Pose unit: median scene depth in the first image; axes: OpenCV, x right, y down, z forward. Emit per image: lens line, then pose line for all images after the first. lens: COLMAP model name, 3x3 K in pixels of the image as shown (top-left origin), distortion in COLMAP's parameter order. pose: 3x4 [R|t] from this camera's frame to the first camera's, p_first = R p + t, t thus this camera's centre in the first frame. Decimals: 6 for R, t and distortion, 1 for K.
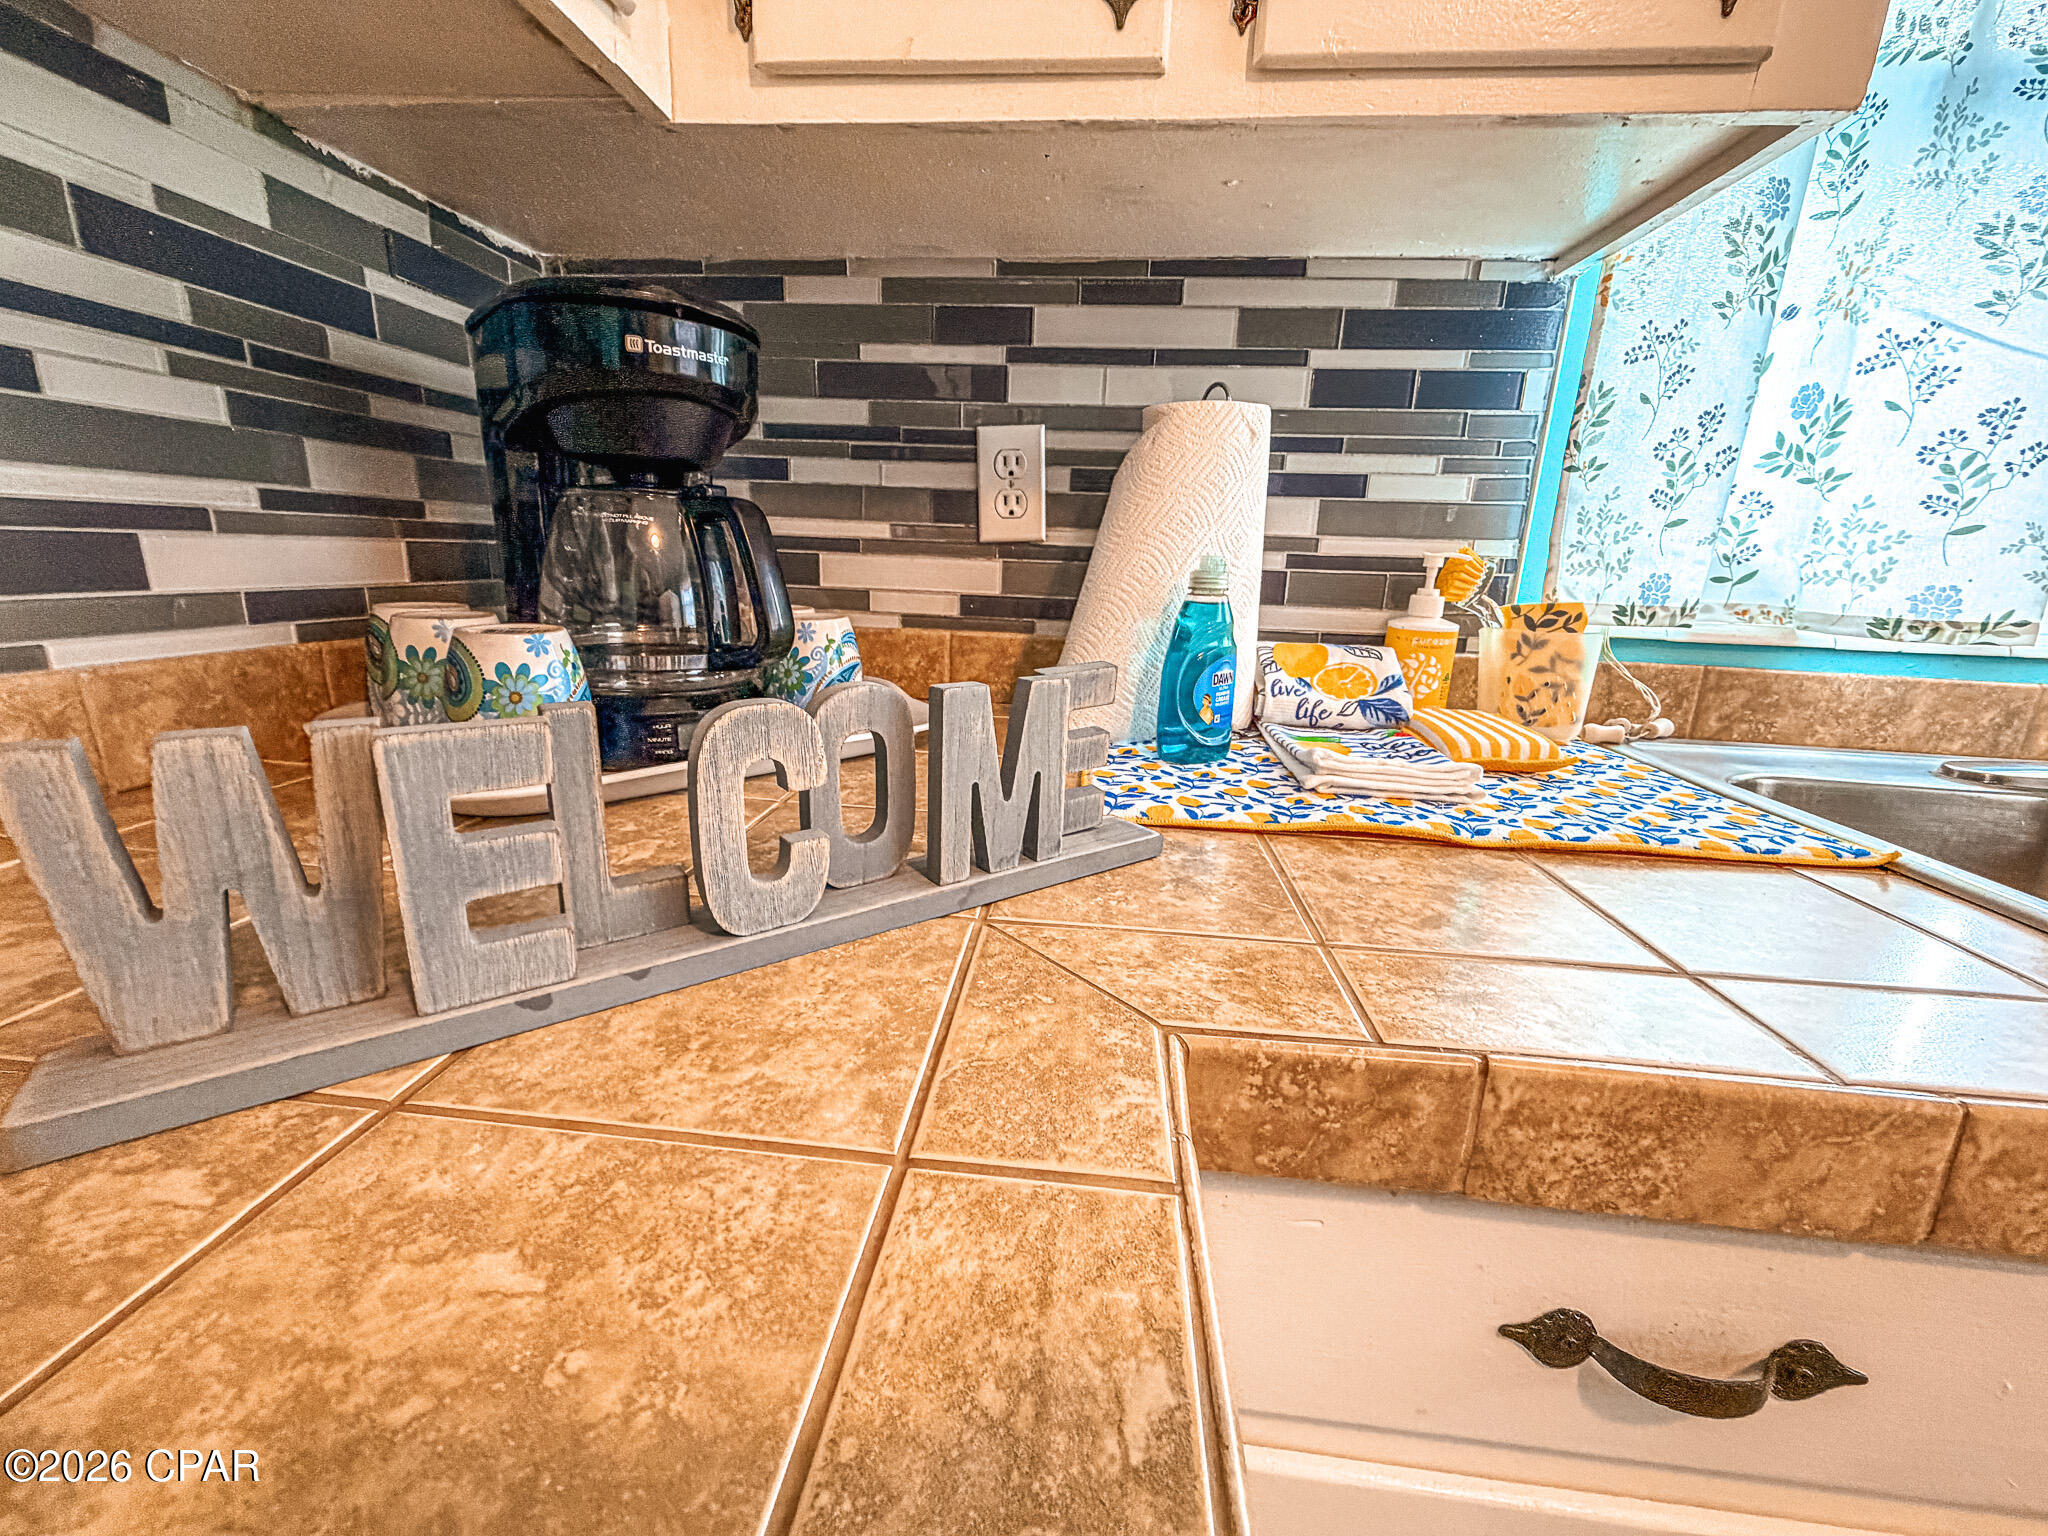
lens RADIAL K [[820.7, 0, 1019.7], [0, 820.7, 762.0], [0, 0, 1]] dist [0.002997, -0.000021]
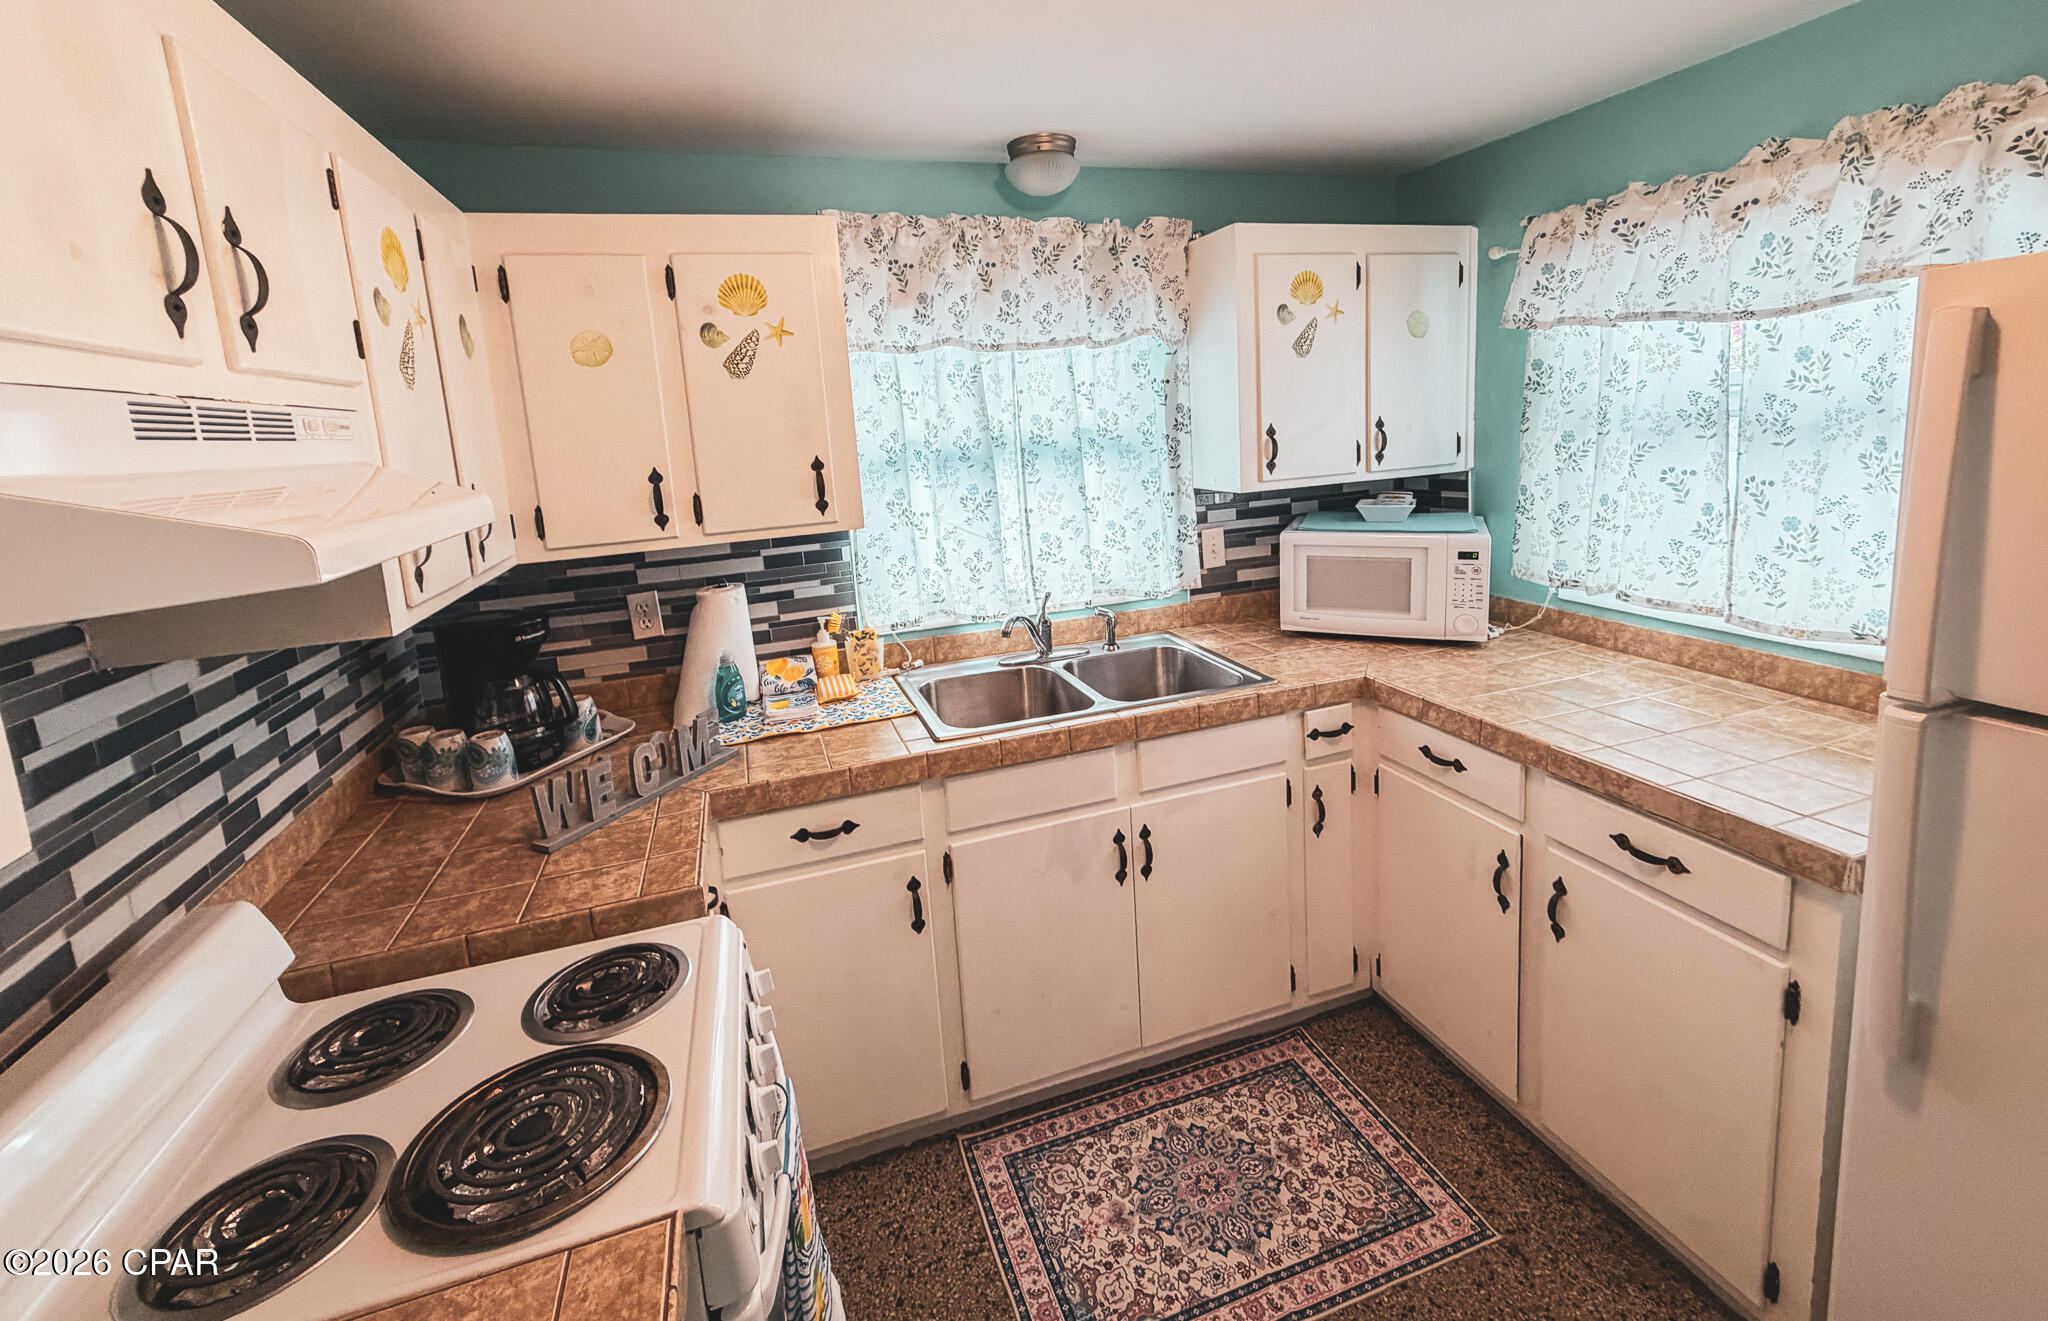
lens RADIAL K [[861.4, 0, 1021.7], [0, 861.4, 539.3], [0, 0, 1]] dist [0.000462, -0.000039]
pose [[0.907488, -0.147006, 0.393517, 0.031395], [0.193471, 0.977765, -0.080900, -0.148980], [-0.372874, 0.149550, 0.915751, -1.836130]]
